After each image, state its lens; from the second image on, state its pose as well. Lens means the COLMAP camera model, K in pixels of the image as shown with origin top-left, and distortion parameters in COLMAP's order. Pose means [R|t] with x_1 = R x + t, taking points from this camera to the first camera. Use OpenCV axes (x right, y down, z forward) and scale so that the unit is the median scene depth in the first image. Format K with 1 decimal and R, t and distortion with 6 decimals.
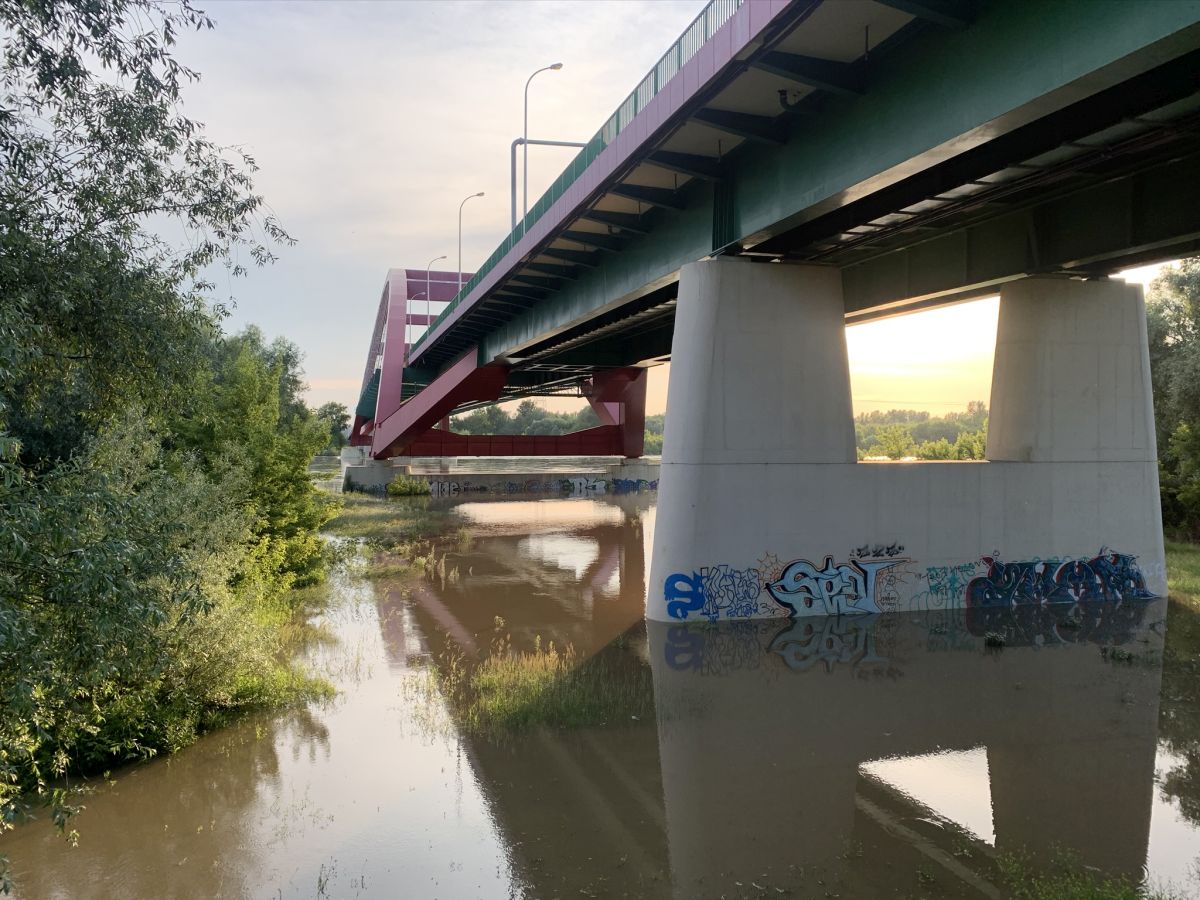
lens RADIAL K [[925.1, 0, 598.8], [0, 925.1, 443.6], [0, 0, 1]] dist [0.048294, -0.052919]
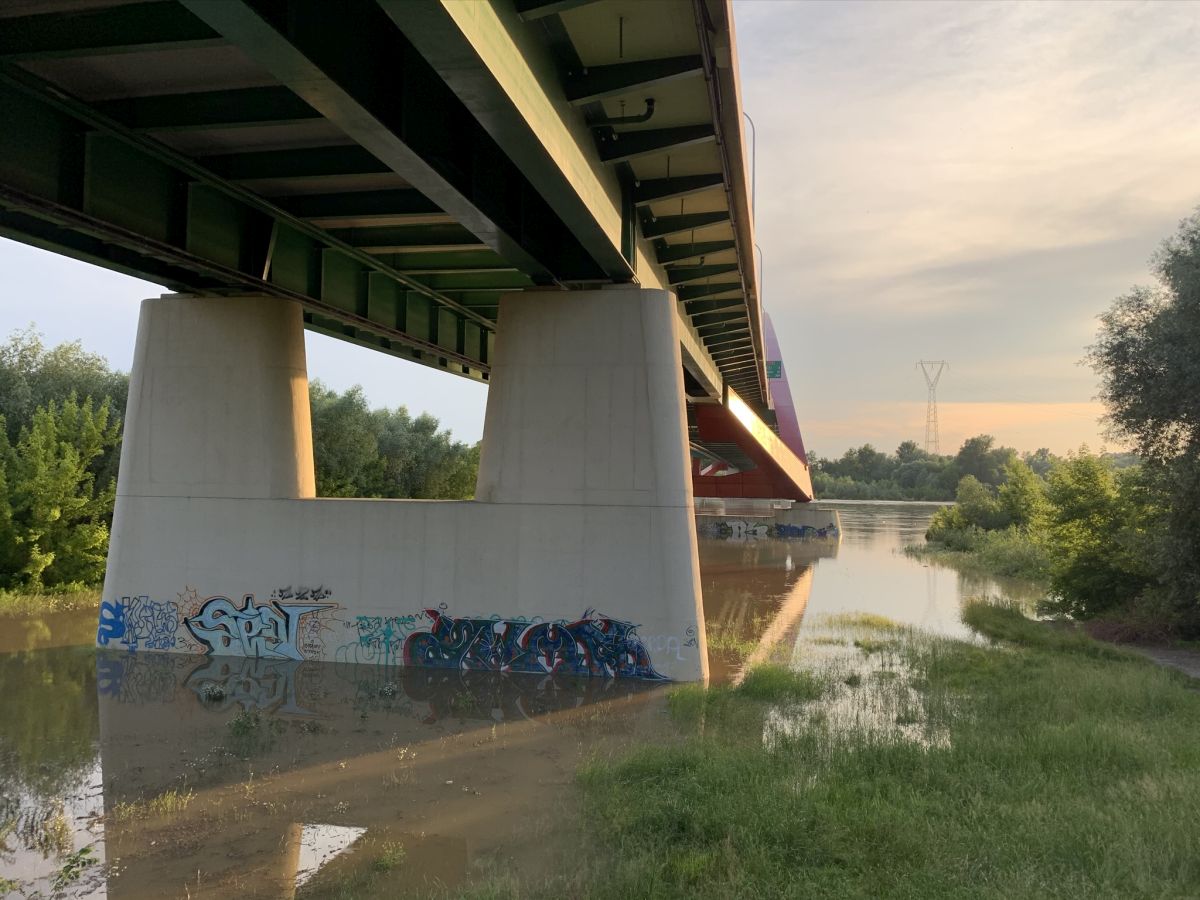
lens RADIAL K [[925.1, 0, 596.0], [0, 925.1, 447.3], [0, 0, 1]] dist [0.048294, -0.052919]
pose [[0.891149, -0.002053, -0.453706, 0.993758], [-0.017004, 0.999136, -0.037919, -0.001414], [0.453392, 0.041506, 0.890344, 0.292856]]
